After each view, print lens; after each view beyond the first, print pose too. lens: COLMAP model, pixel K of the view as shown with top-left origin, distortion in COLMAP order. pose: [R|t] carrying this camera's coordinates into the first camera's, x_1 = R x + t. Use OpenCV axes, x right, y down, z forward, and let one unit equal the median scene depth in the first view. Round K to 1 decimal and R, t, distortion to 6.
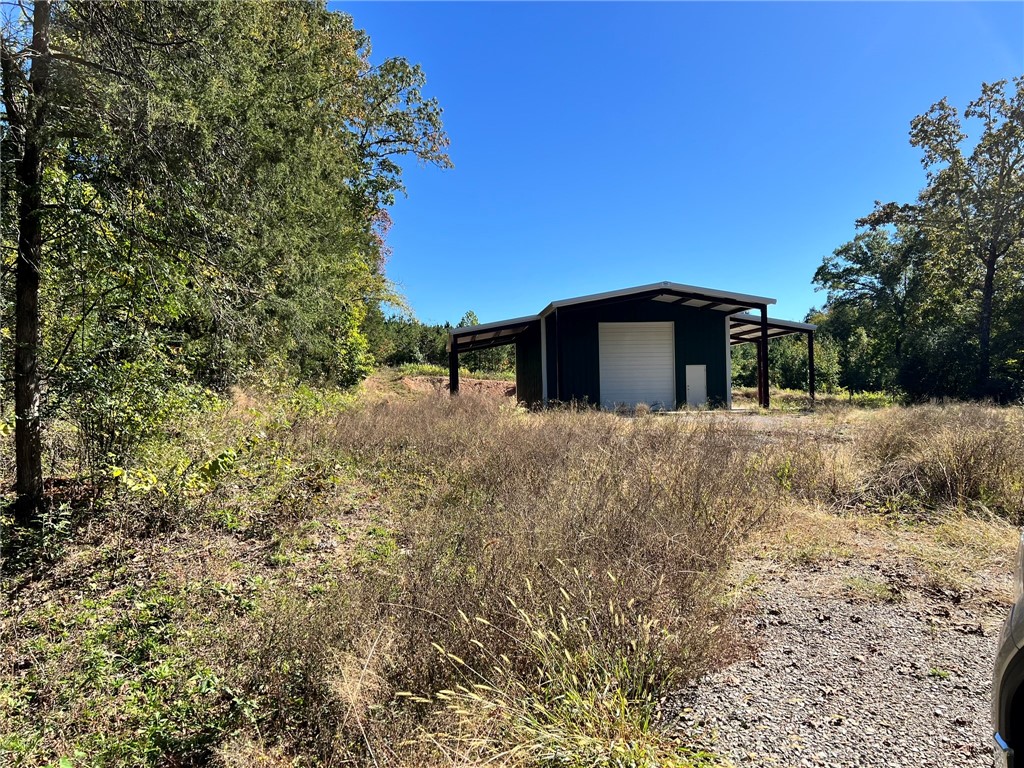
lens RADIAL K [[774.8, 0, 509.6], [0, 774.8, 387.9], [0, 0, 1]] dist [0.009223, 0.000783]
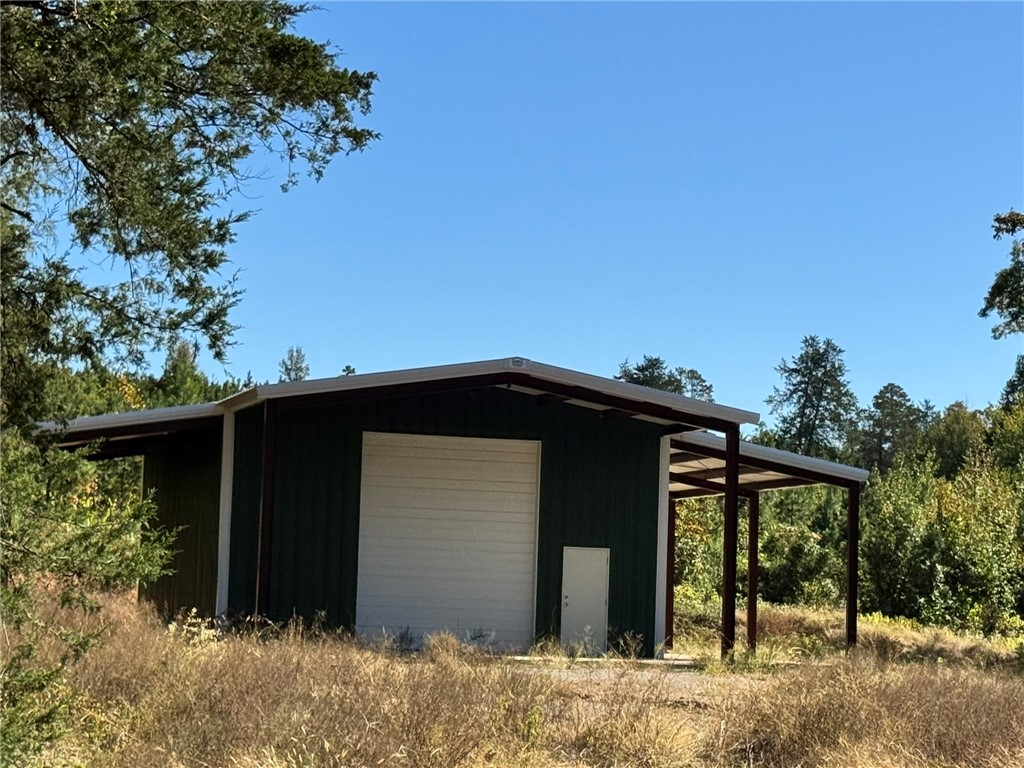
lens RADIAL K [[2686.1, 0, 510.8], [0, 2686.1, 382.9], [0, 0, 1]] dist [0.560492, 0.000000]
pose [[0.984717, 0.065452, 0.161396, -0.043500], [-0.054498, 0.995958, -0.071396, -0.011195], [-0.165417, 0.061510, 0.984304, -0.446025]]
